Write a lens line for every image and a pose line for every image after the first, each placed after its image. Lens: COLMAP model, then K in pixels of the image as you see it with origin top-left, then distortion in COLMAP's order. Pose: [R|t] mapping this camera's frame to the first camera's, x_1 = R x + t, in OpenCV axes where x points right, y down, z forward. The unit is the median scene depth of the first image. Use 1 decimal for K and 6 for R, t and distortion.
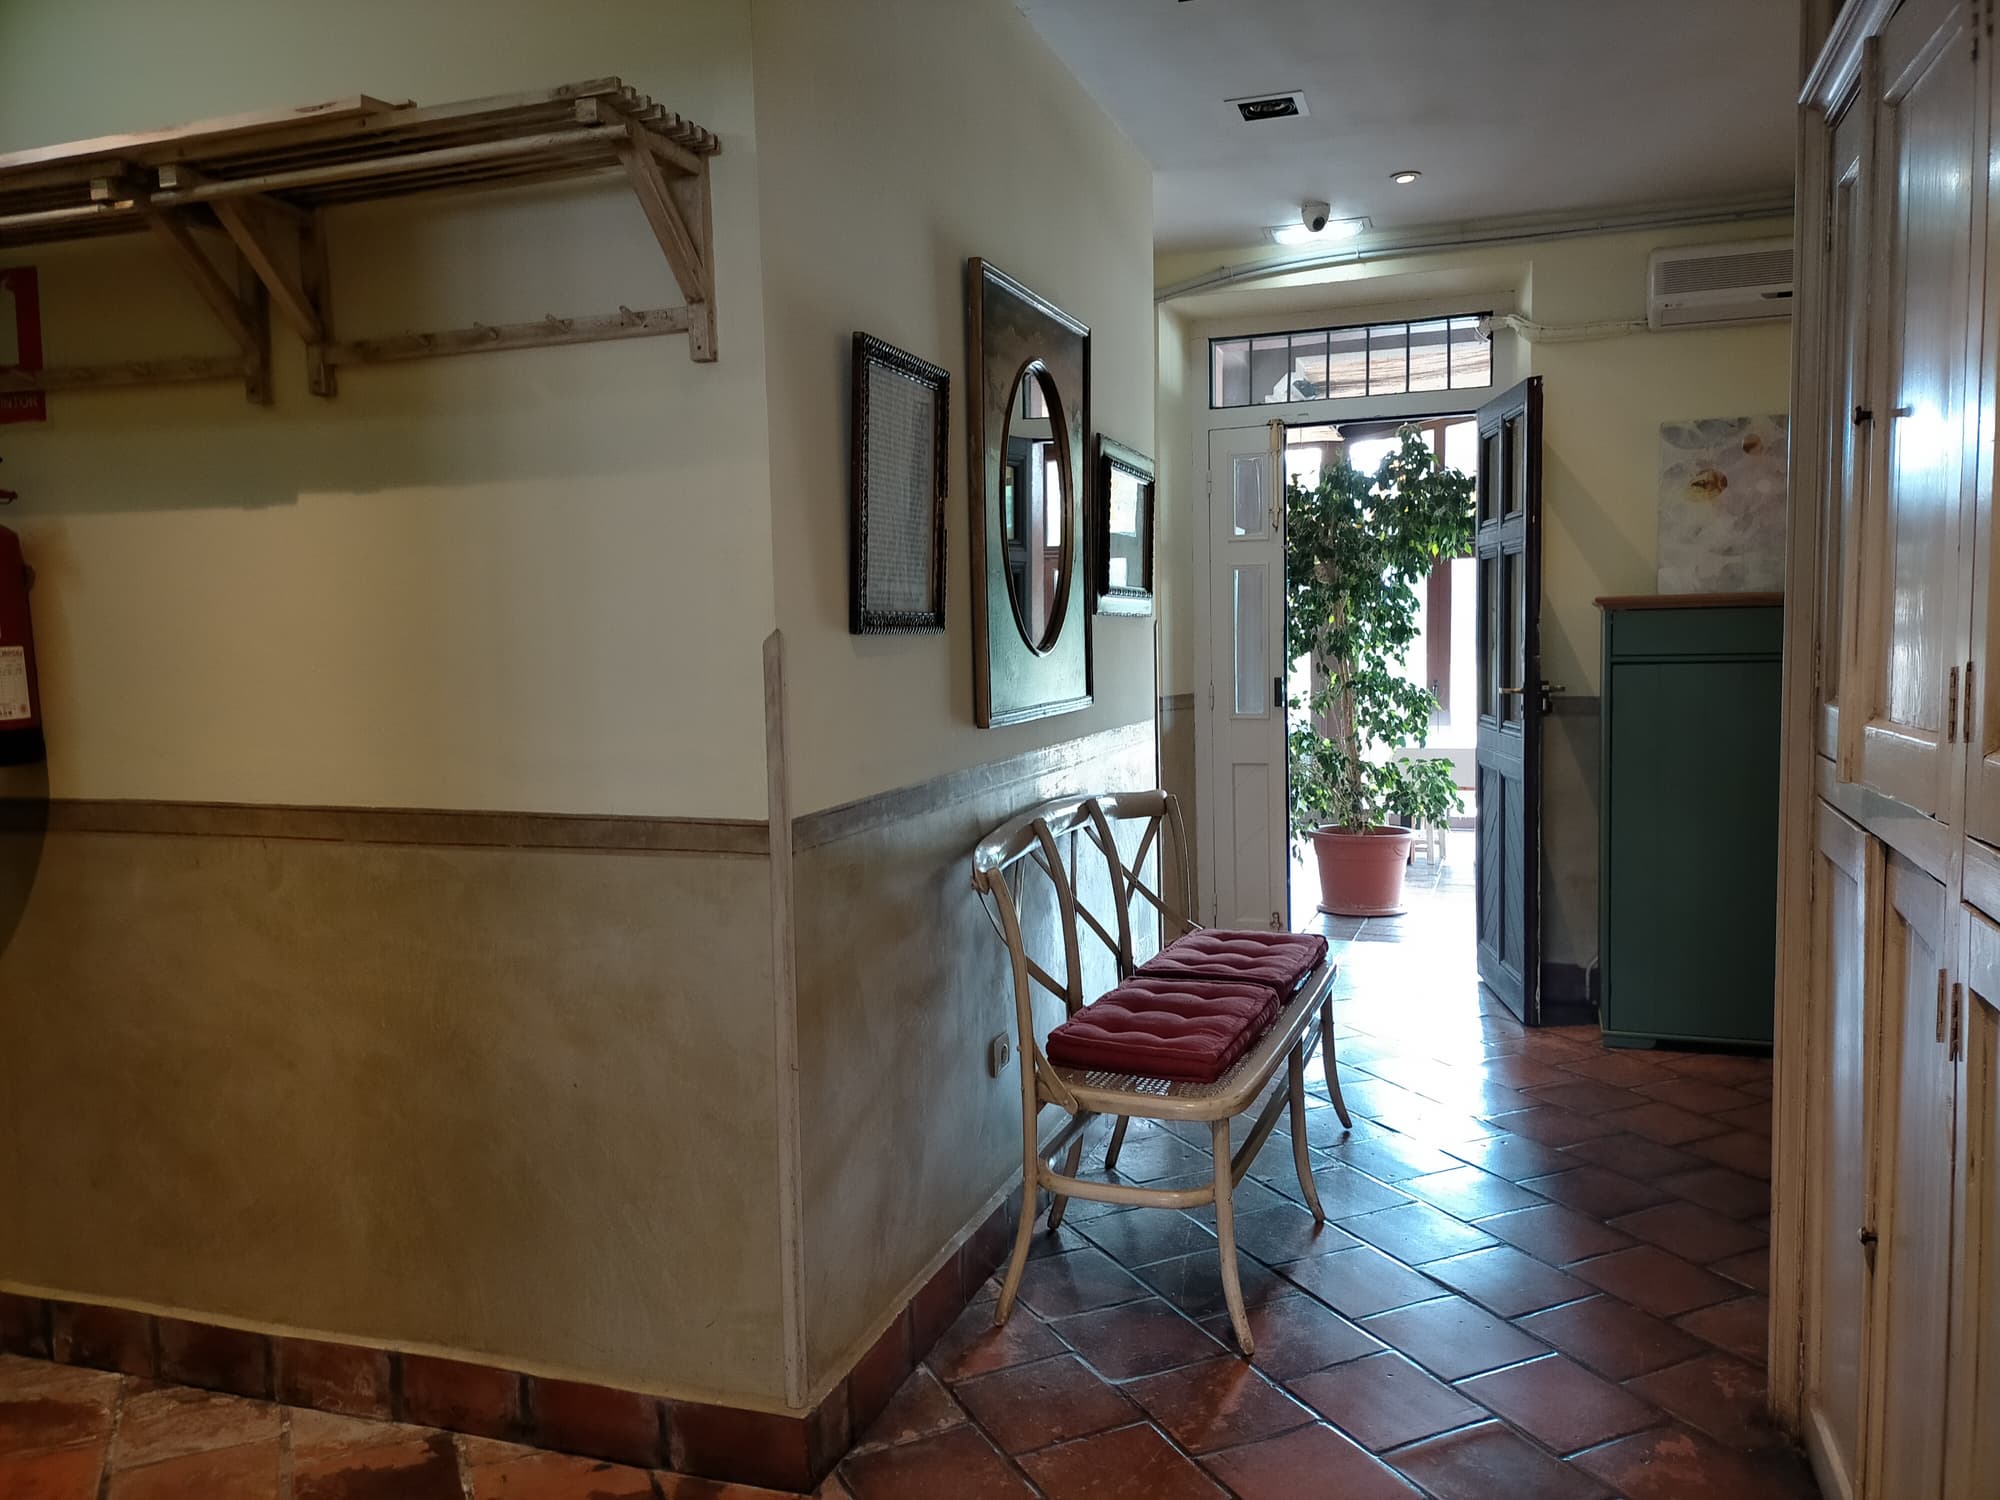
lens RADIAL K [[1445.7, 0, 1000.0], [0, 1445.7, 750.0], [0, 0, 1]] dist [0.038030, -0.003378]
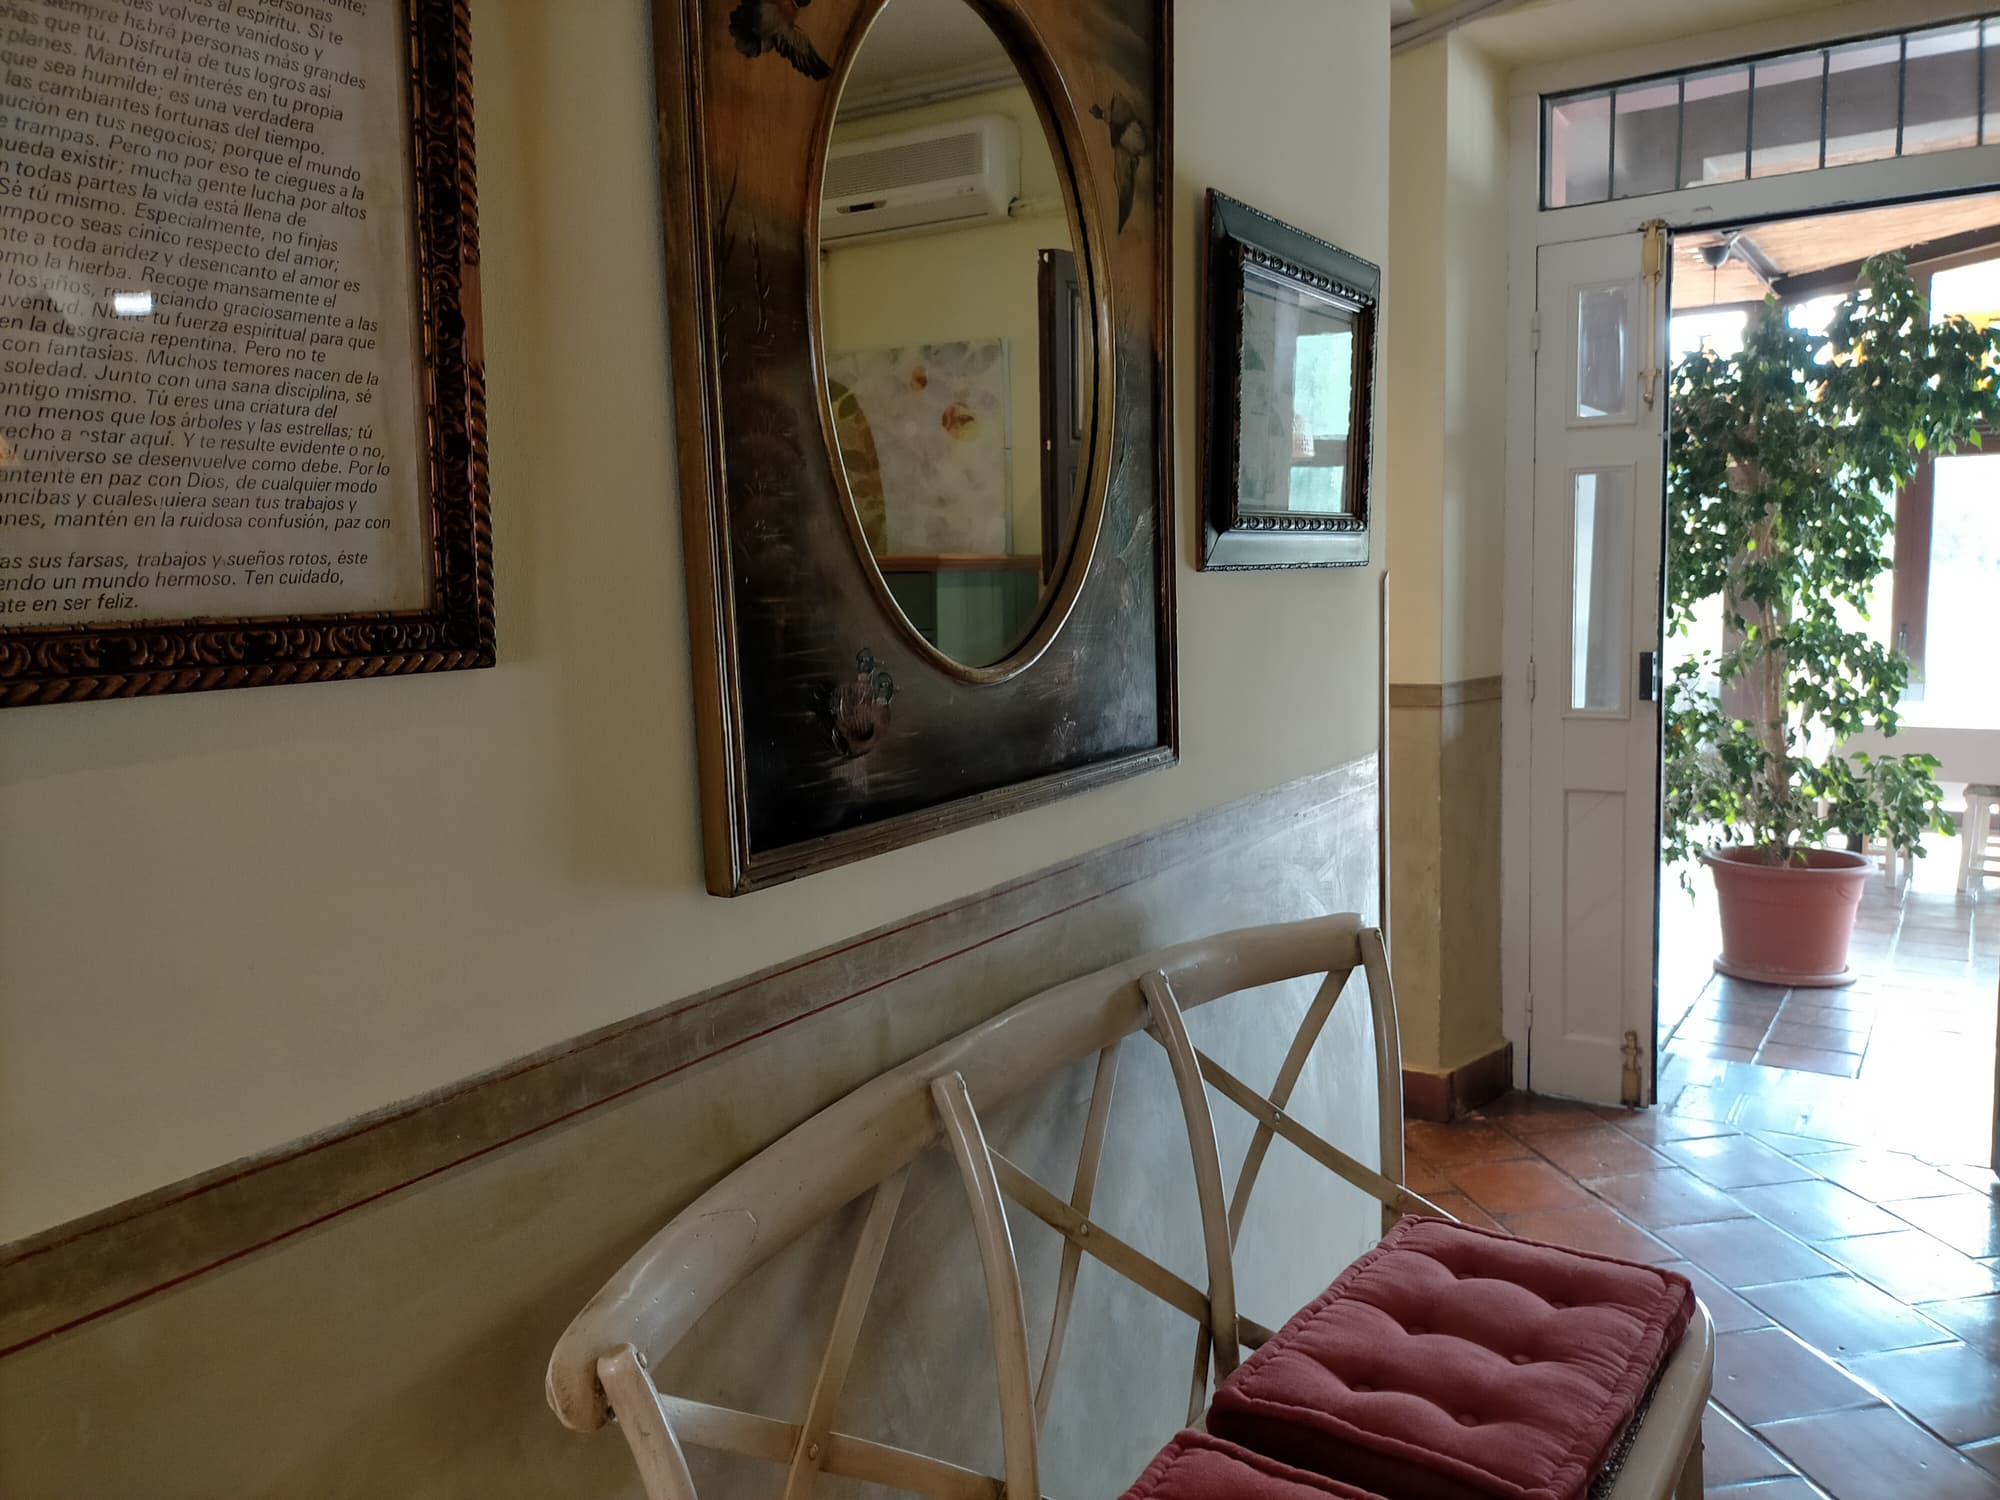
lens RADIAL K [[1500.9, 0, 1000.0], [0, 1500.9, 750.0], [0, 0, 1]] dist [-0.012389, -0.006565]
pose [[0.970600, 0.022667, -0.239628, 0.055951], [-0.010580, 0.998611, 0.051609, -0.026886], [0.240465, -0.047556, 0.969492, 0.226284]]
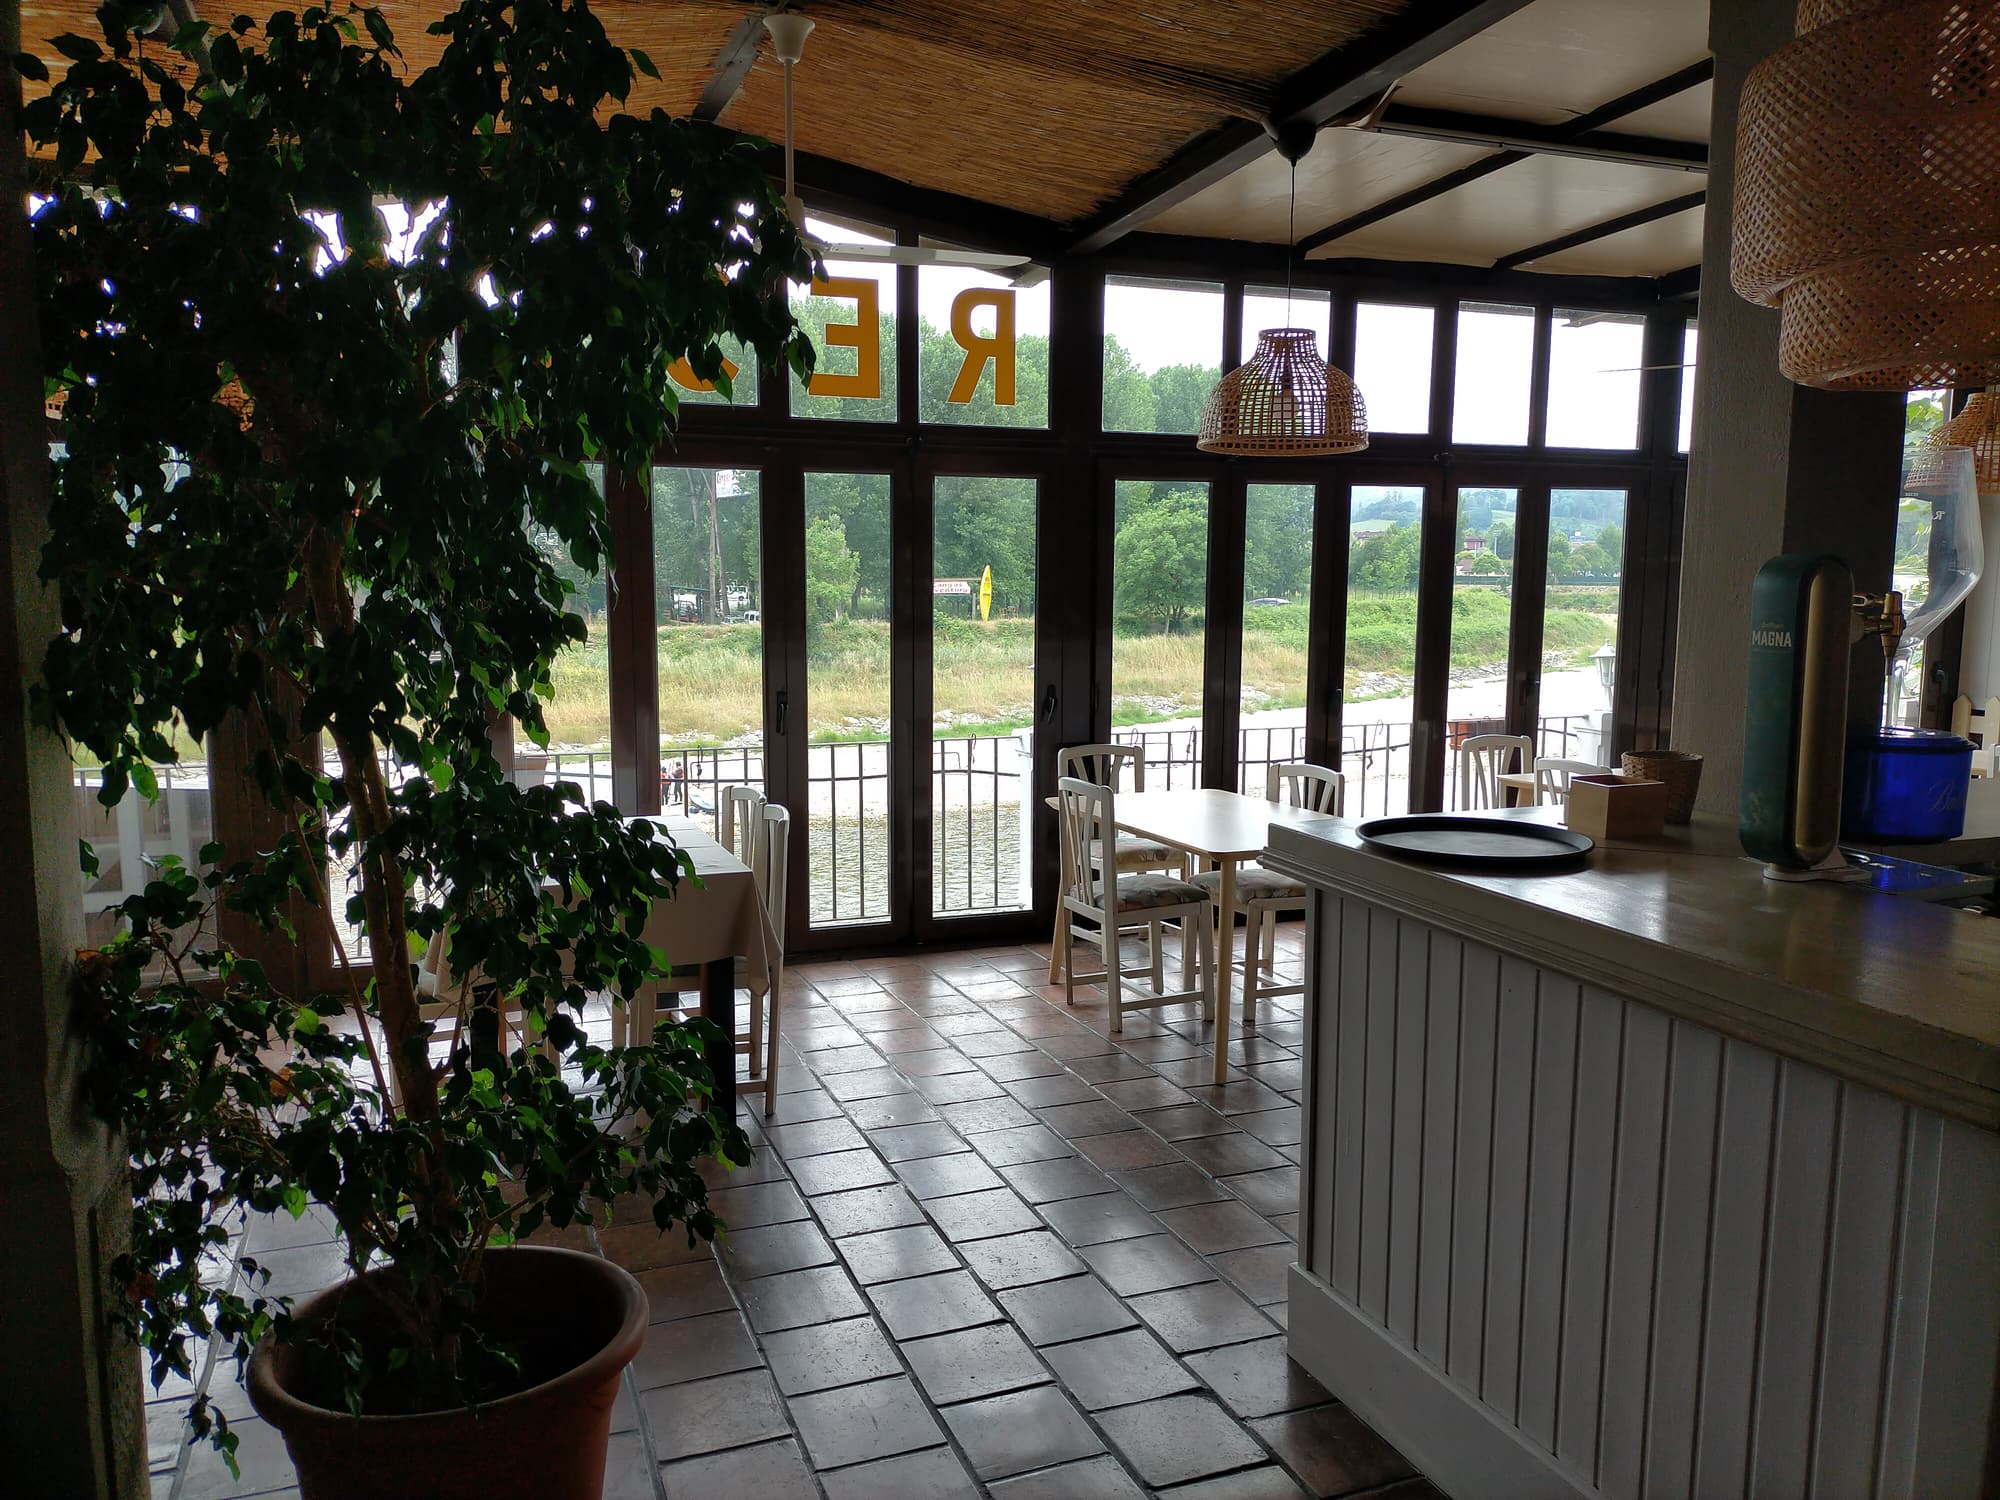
lens RADIAL K [[1445.7, 0, 1000.0], [0, 1445.7, 750.0], [0, 0, 1]] dist [0.038030, -0.003378]
pose [[0.756161, -0.058866, 0.651733, 0.146924], [0.039016, 0.998230, 0.044894, -0.067079], [-0.653221, -0.008519, 0.757119, 0.706806]]
